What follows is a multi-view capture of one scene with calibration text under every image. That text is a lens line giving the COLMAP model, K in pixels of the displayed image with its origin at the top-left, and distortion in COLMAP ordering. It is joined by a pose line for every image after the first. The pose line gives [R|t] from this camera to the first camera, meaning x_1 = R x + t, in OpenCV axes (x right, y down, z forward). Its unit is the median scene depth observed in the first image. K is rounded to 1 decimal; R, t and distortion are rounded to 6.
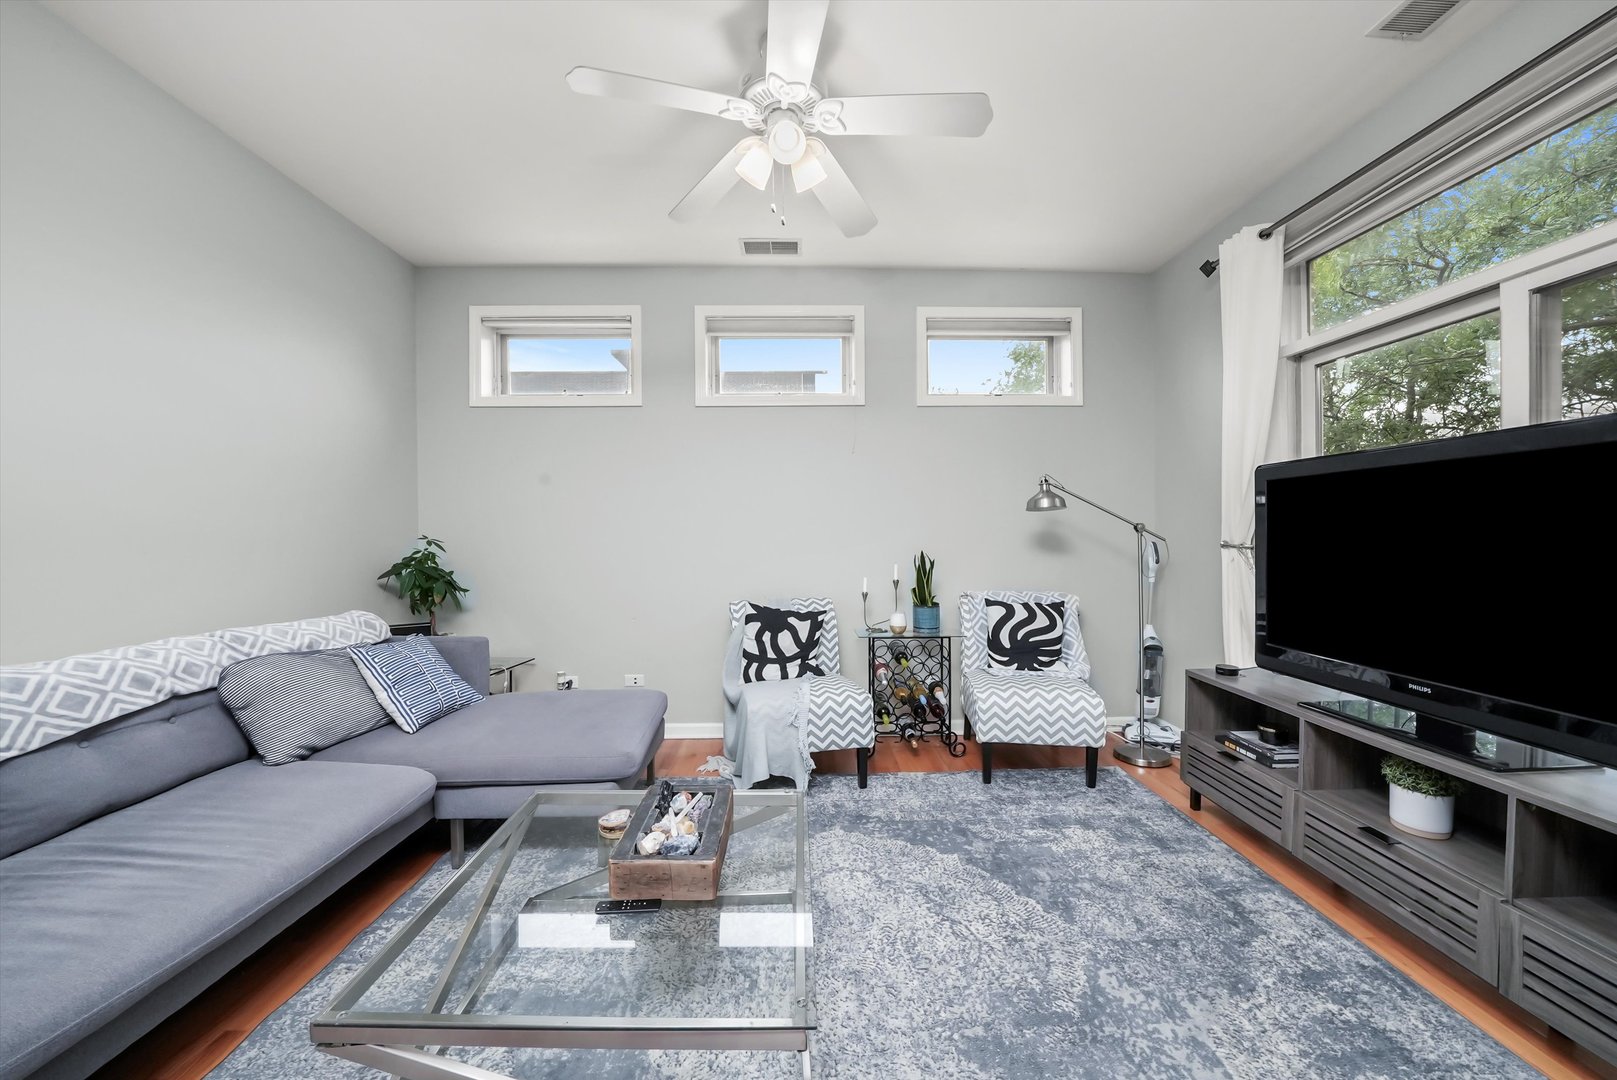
lens RADIAL K [[576.7, 0, 808.5], [0, 576.7, 540.0], [0, 0, 1]] dist [-0.024899, 0.002810]
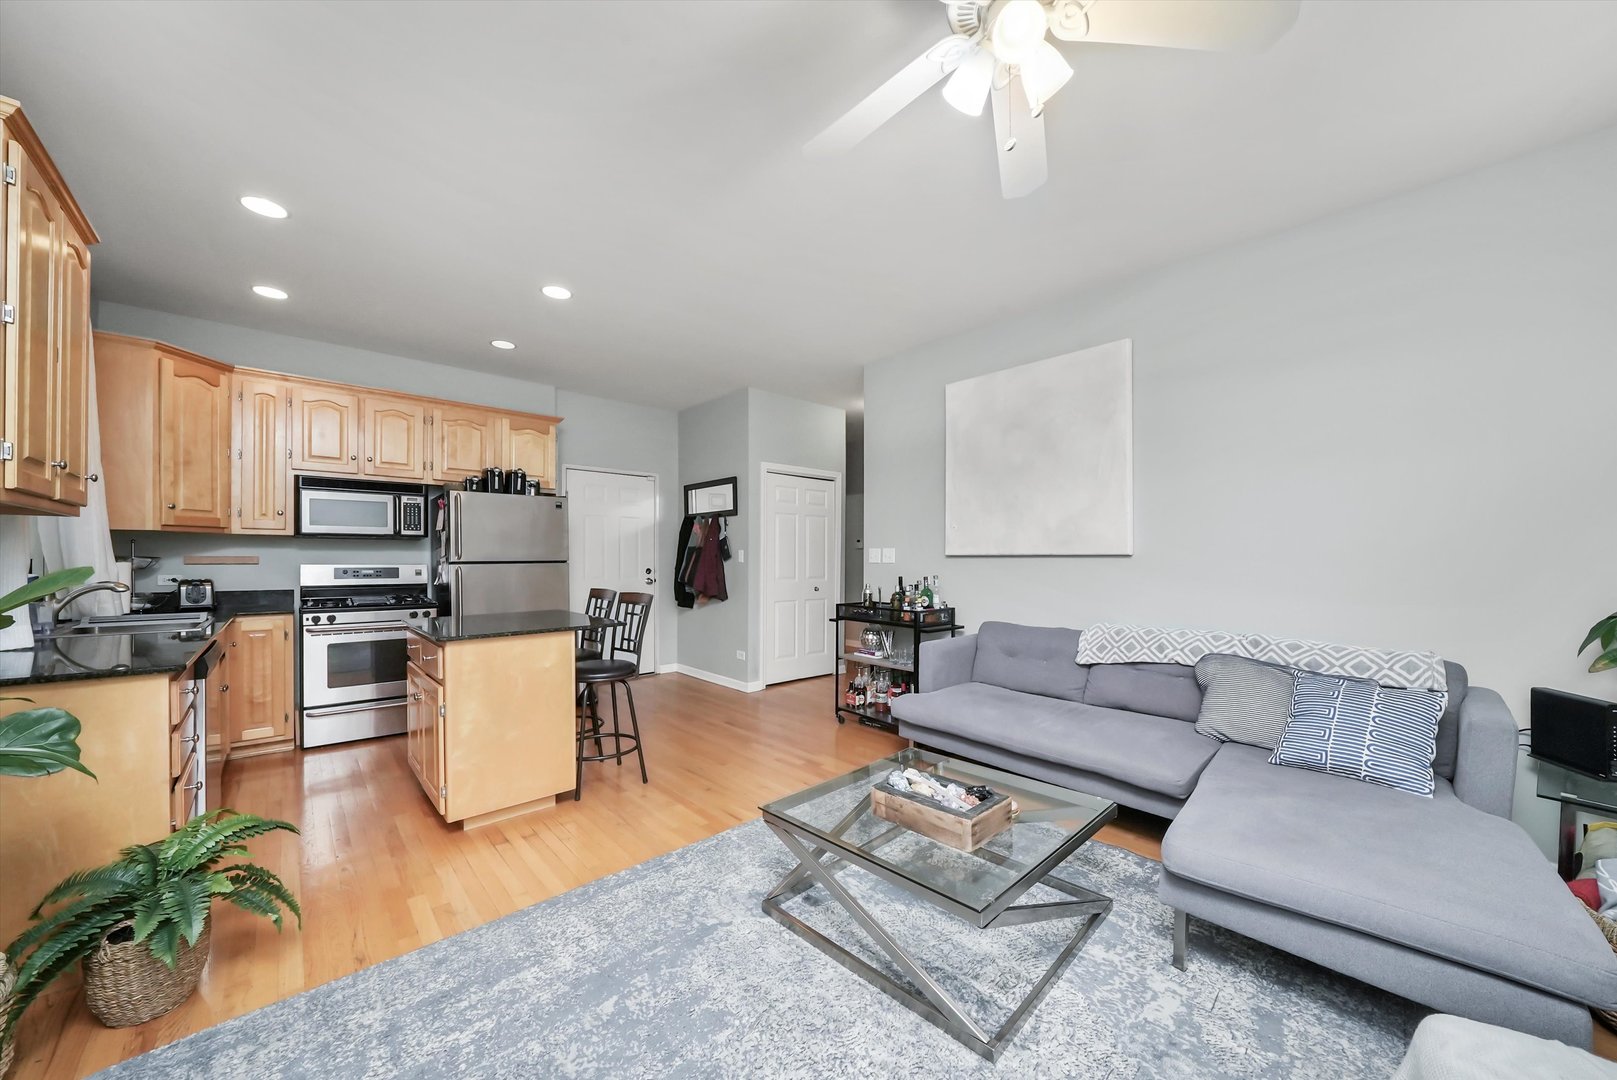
lens RADIAL K [[569.5, 0, 815.3], [0, 569.5, 563.3], [0, 0, 1]] dist [-0.023715, -0.000041]
pose [[-0.739678, 0.010192, -0.672883, 0.403839], [-0.006573, 0.999728, 0.022368, -0.017909], [0.672928, 0.020967, -0.739410, 0.876202]]
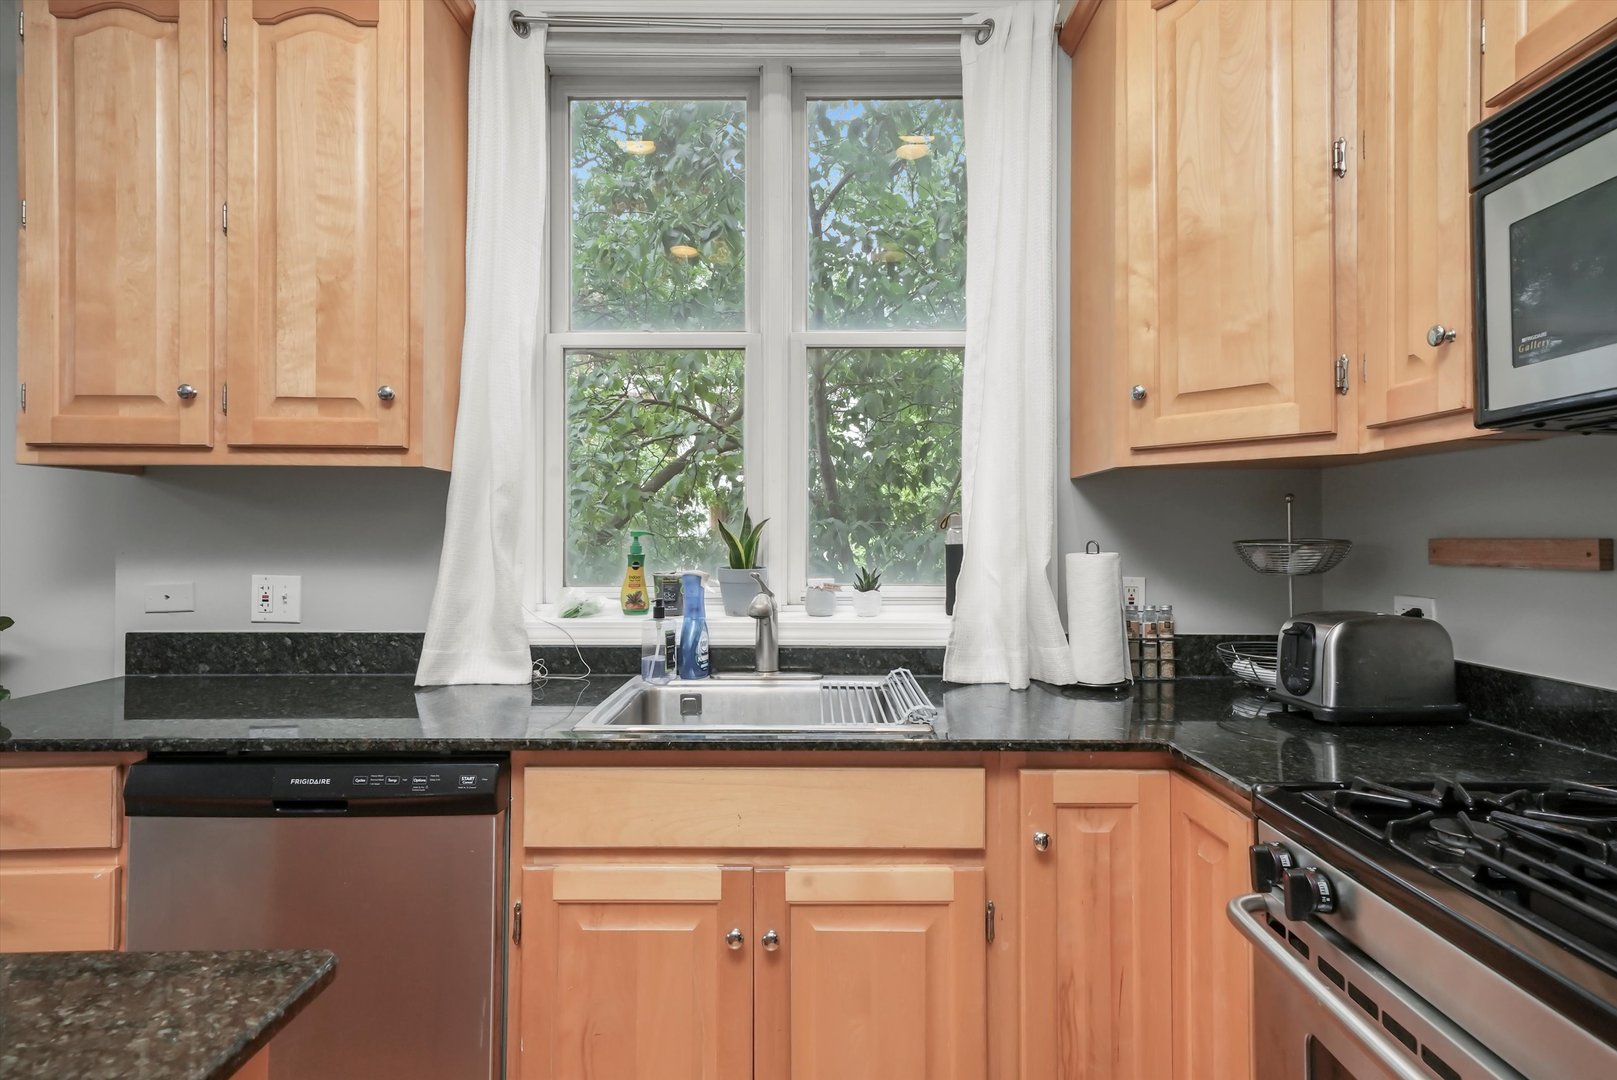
lens RADIAL K [[841.2, 0, 813.7], [0, 841.2, 519.4], [0, 0, 1]] dist [0.007604, 0.002130]
pose [[0.018654, 0.027941, 0.999435, 0.040551], [0.010275, 0.999551, -0.028136, 0.001363], [-0.999773, 0.010794, 0.018359, -0.560820]]
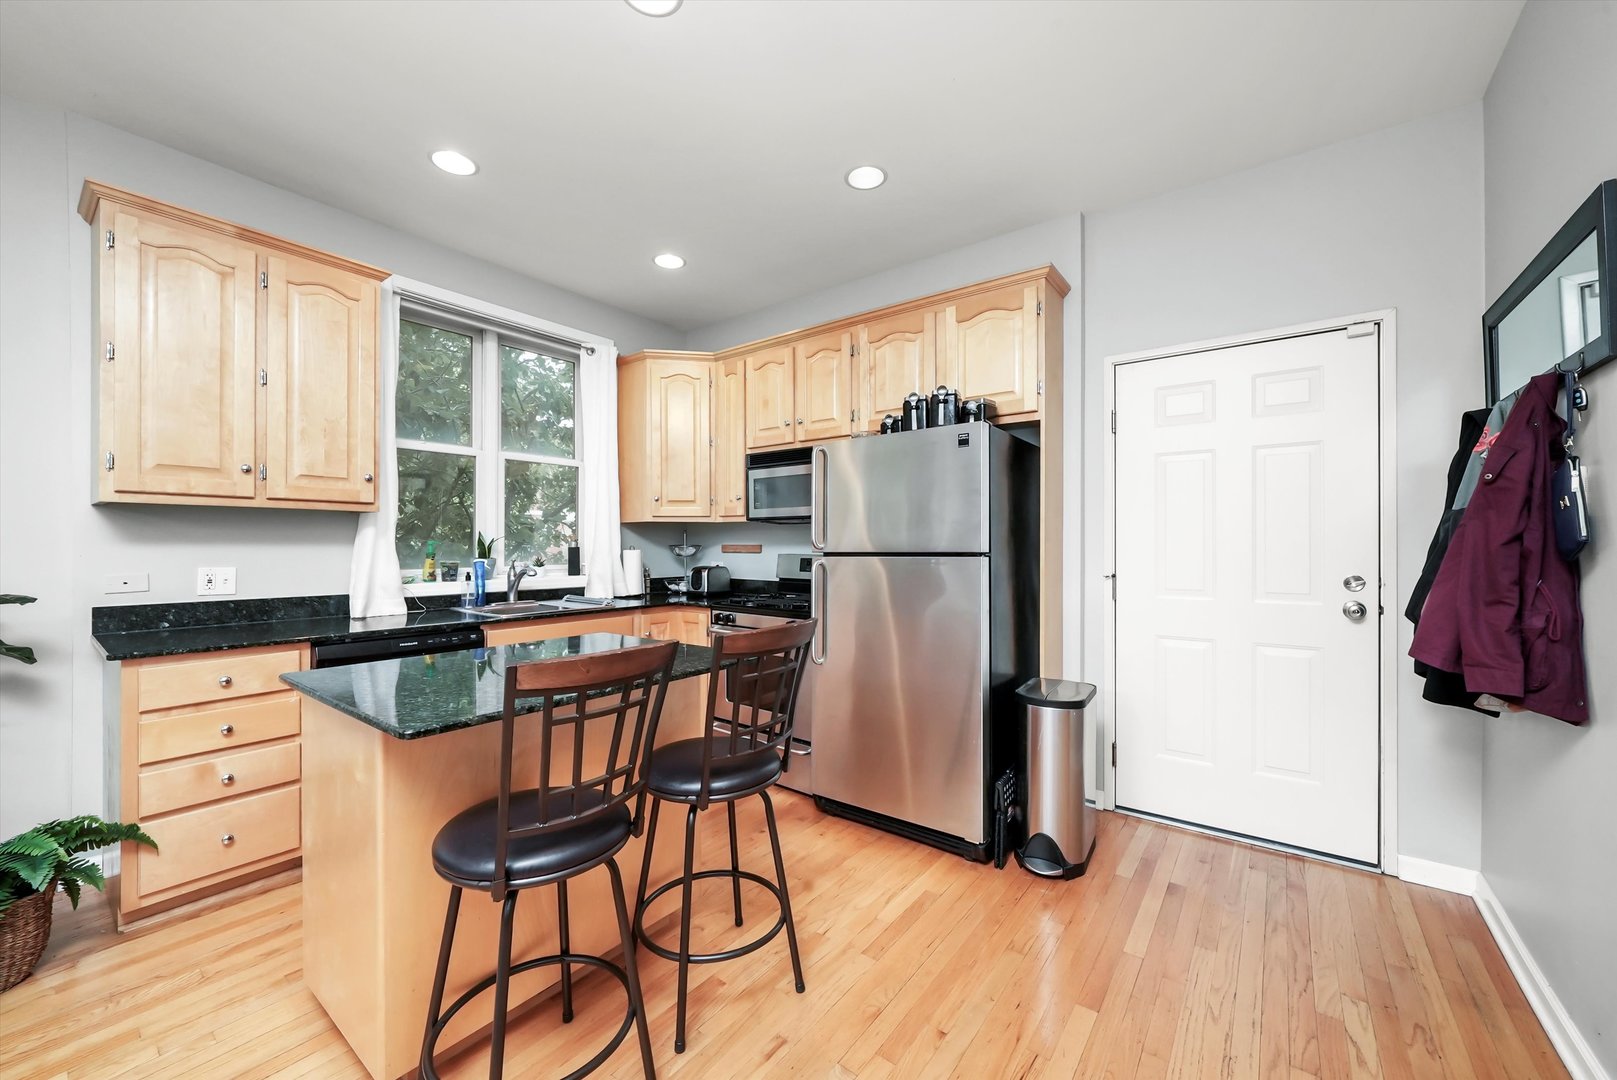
lens RADIAL K [[614.3, 0, 813.7], [0, 614.3, 540.9], [0, 0, 1]] dist [-0.019802, 0.004998]
pose [[-0.784312, 0.009219, 0.620298, -0.457120], [0.011783, 0.999931, 0.000038, -0.004037], [-0.620255, 0.007338, -0.784366, 0.044180]]
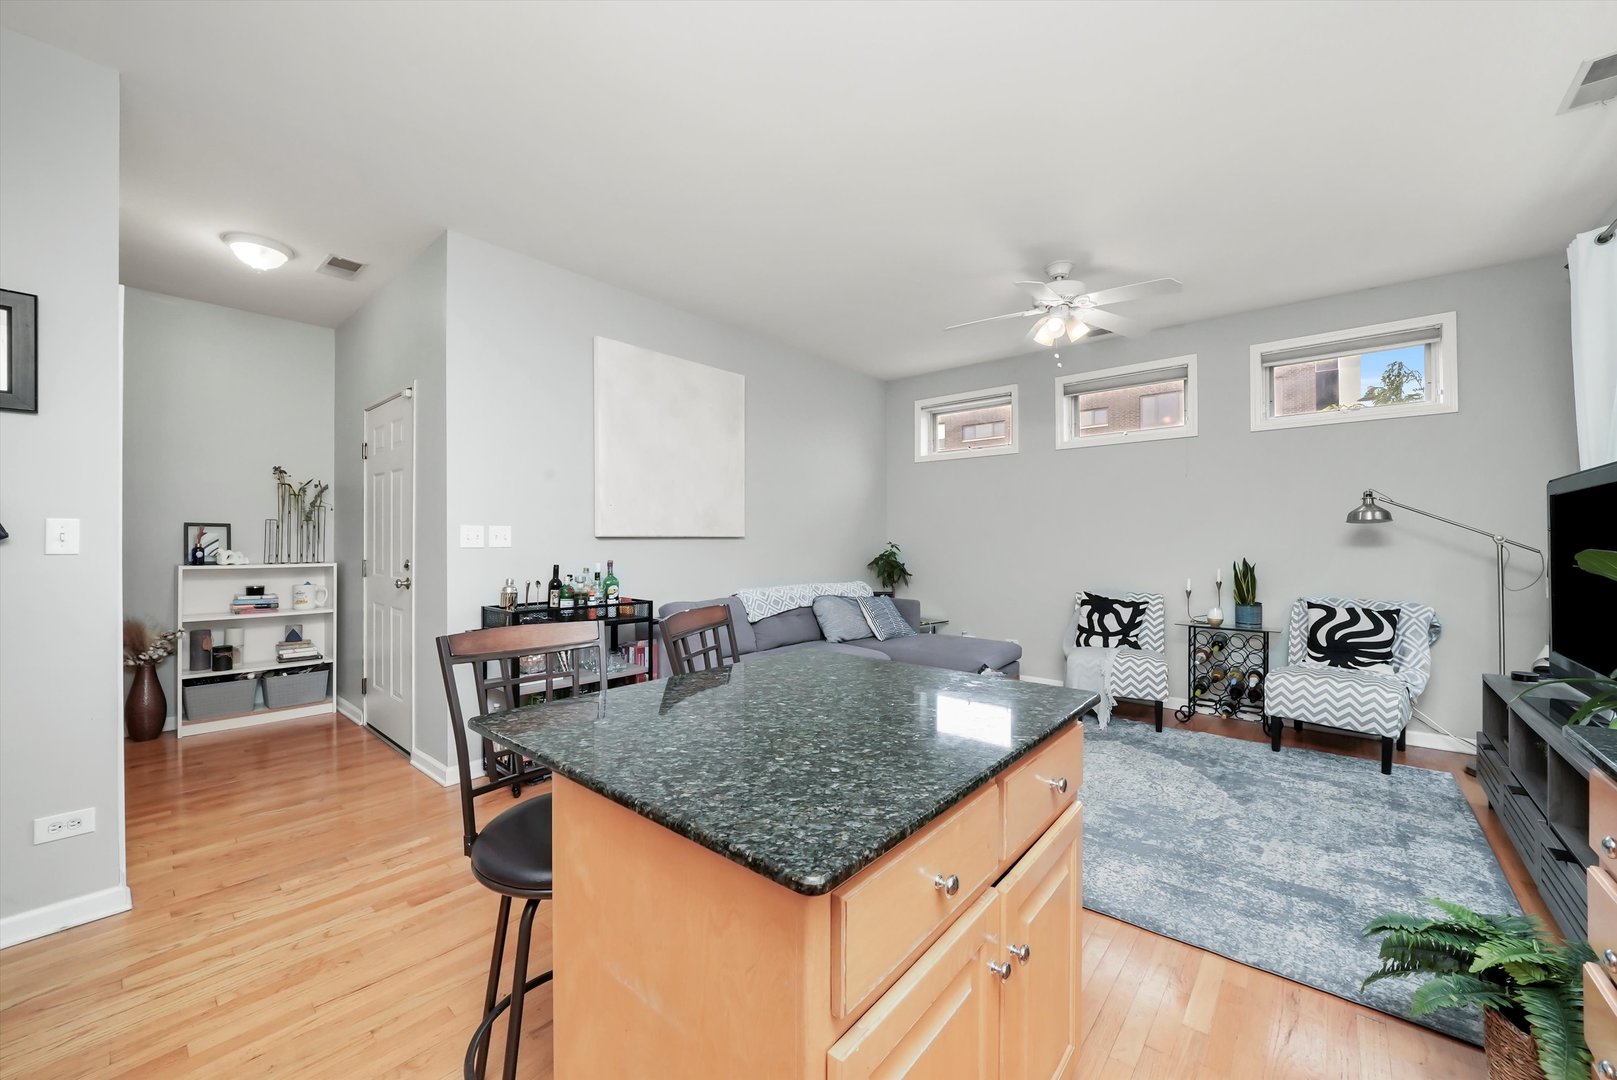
lens RADIAL K [[614.3, 0, 813.7], [0, 614.3, 540.9], [0, 0, 1]] dist [-0.019802, 0.004998]
pose [[0.747345, 0.005305, -0.664415, 0.407604], [-0.011976, 0.999913, -0.005487, 0.001903], [0.664329, 0.012057, 0.747343, -0.568676]]
